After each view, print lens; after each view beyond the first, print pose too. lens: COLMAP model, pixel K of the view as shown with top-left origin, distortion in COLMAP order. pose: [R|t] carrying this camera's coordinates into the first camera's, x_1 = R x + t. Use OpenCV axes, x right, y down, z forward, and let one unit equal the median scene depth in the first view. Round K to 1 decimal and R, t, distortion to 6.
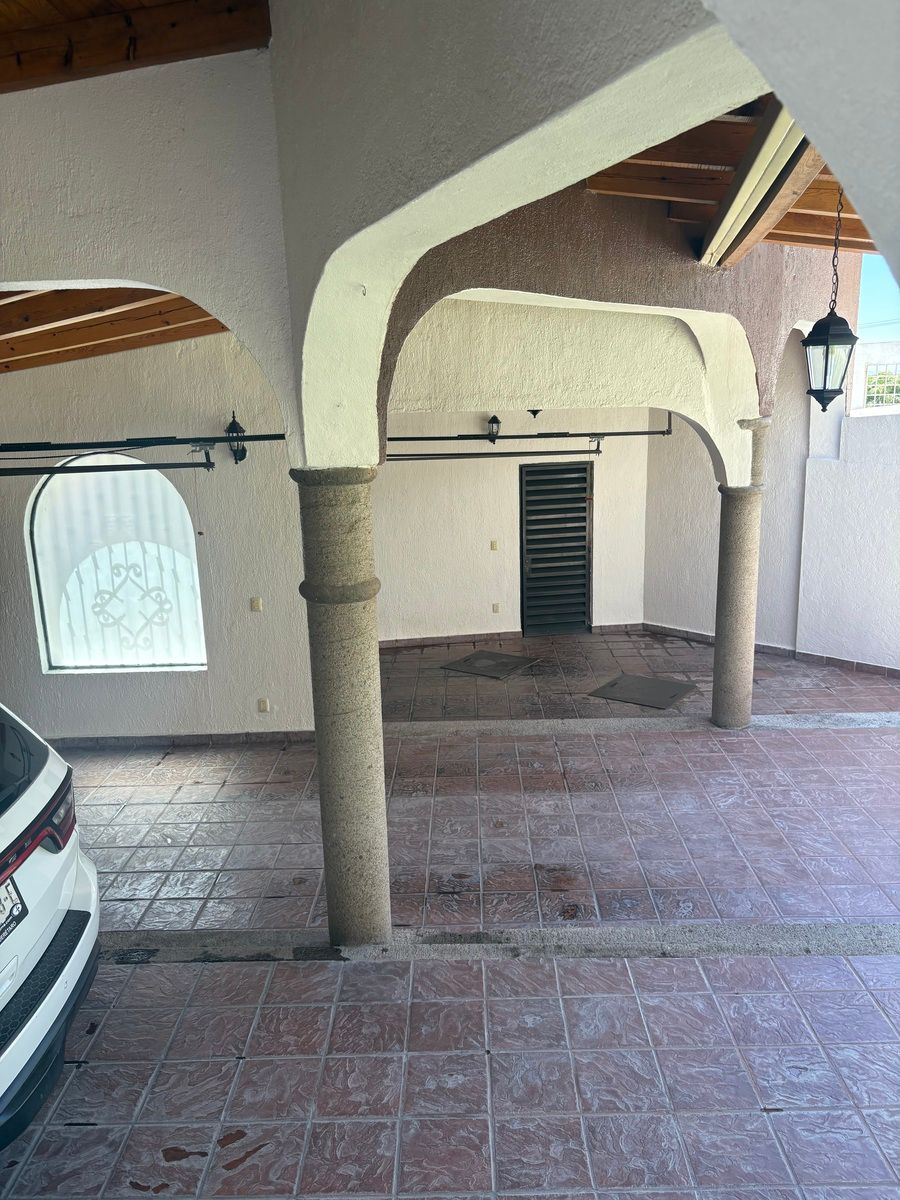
lens RADIAL K [[923.4, 0, 450.0], [0, 923.4, 600.0], [0, 0, 1]] dist [0.042390, -0.064773]
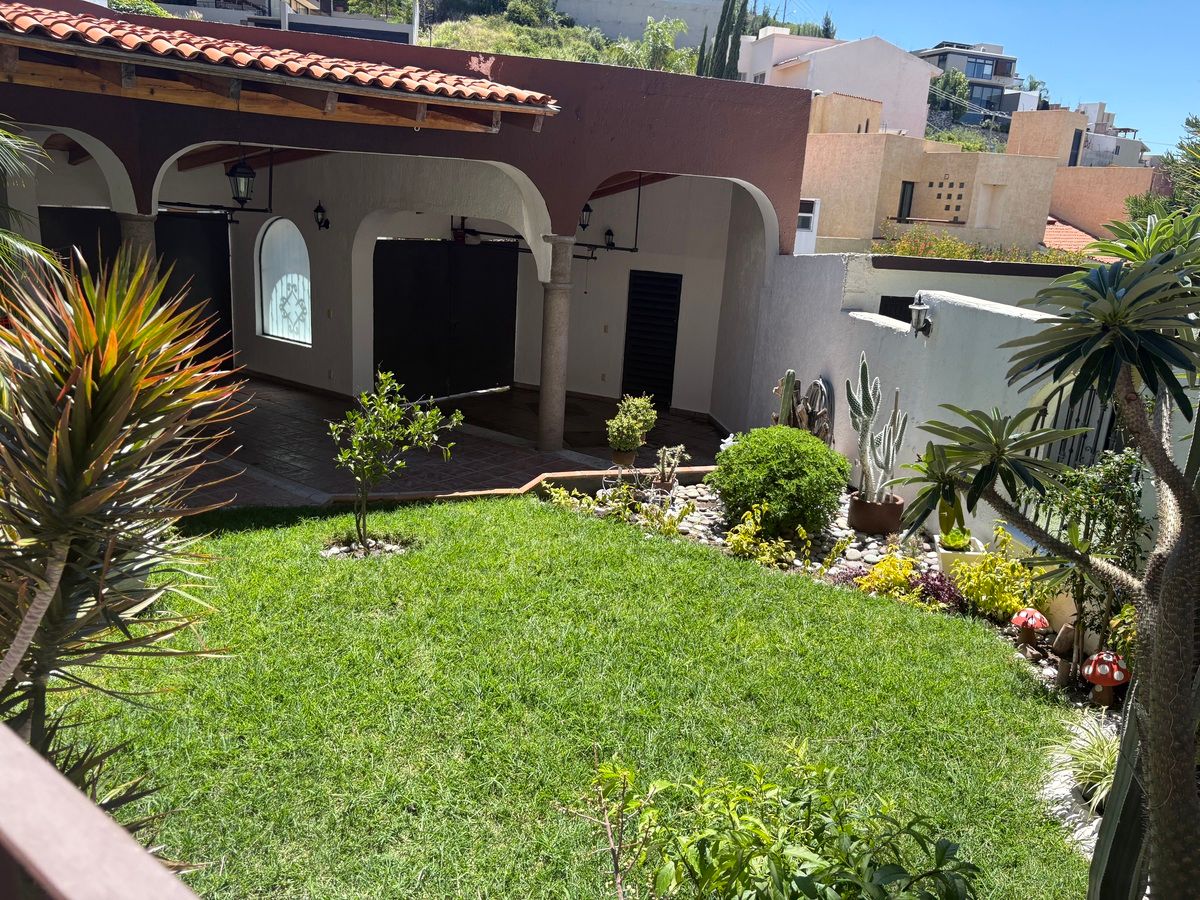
lens RADIAL K [[923.4, 0, 600.0], [0, 923.4, 450.0], [0, 0, 1]] dist [0.042390, -0.064773]
pose [[0.795078, 0.215044, -0.567105, 1.309989], [-0.194002, 0.976080, 0.098136, -0.017633], [0.574643, 0.031994, 0.817778, -0.189871]]
